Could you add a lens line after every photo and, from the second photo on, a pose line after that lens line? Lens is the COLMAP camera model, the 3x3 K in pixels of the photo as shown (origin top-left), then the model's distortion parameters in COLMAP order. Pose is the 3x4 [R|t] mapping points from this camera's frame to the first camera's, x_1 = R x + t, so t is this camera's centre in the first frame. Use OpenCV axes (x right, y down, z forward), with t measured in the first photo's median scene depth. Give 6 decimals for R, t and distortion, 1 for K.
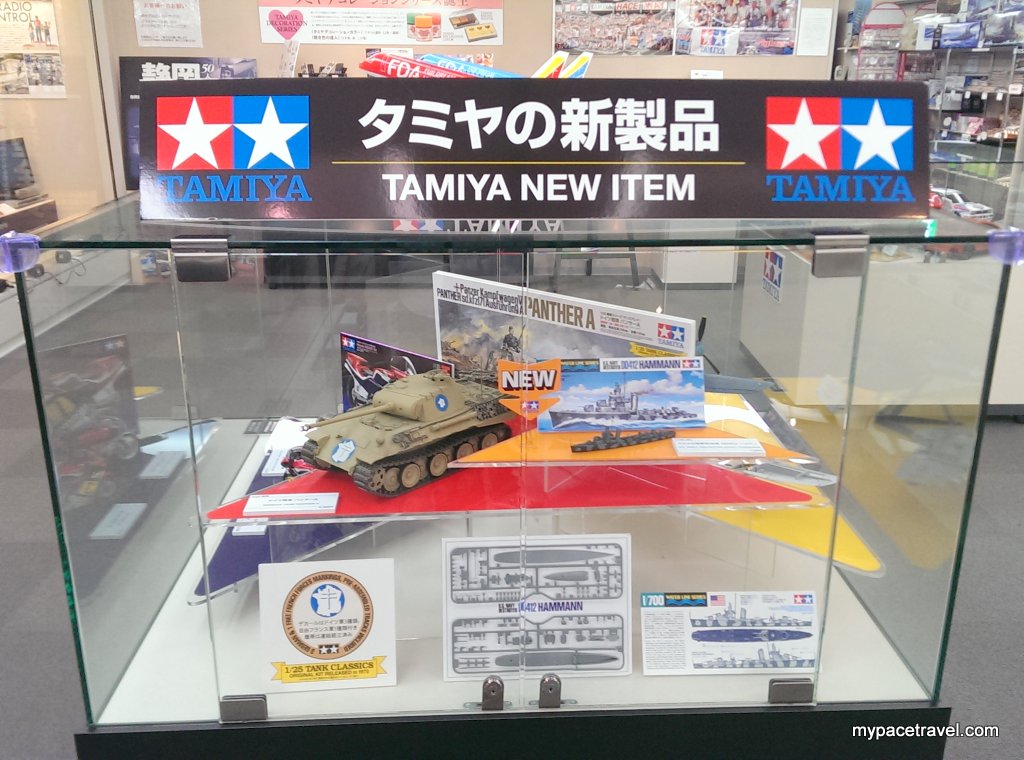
lens RADIAL K [[957.9, 0, 509.9], [0, 957.9, 378.9], [0, 0, 1]] dist [0.057604, 0.000000]
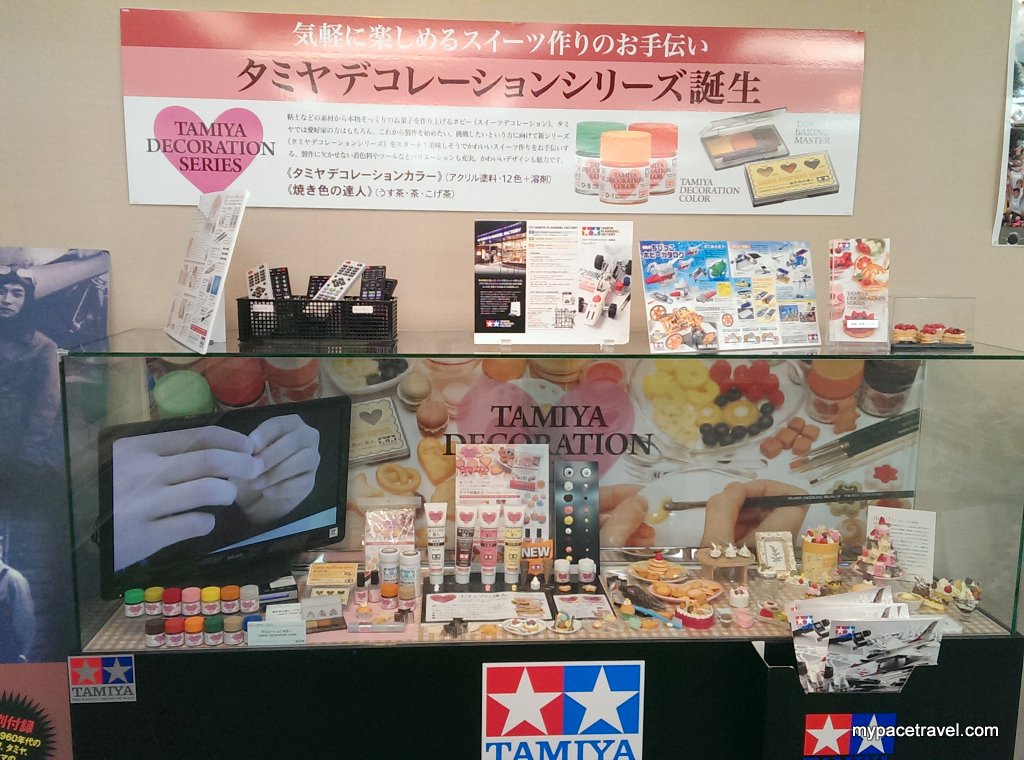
lens RADIAL K [[957.9, 0, 512.6], [0, 957.9, 379.5], [0, 0, 1]] dist [0.057604, 0.000000]
pose [[0.998718, 0.001917, 0.050588, -0.145373], [0.007244, 0.983590, -0.180274, -0.231082], [-0.050103, 0.180410, 0.982315, 0.689338]]
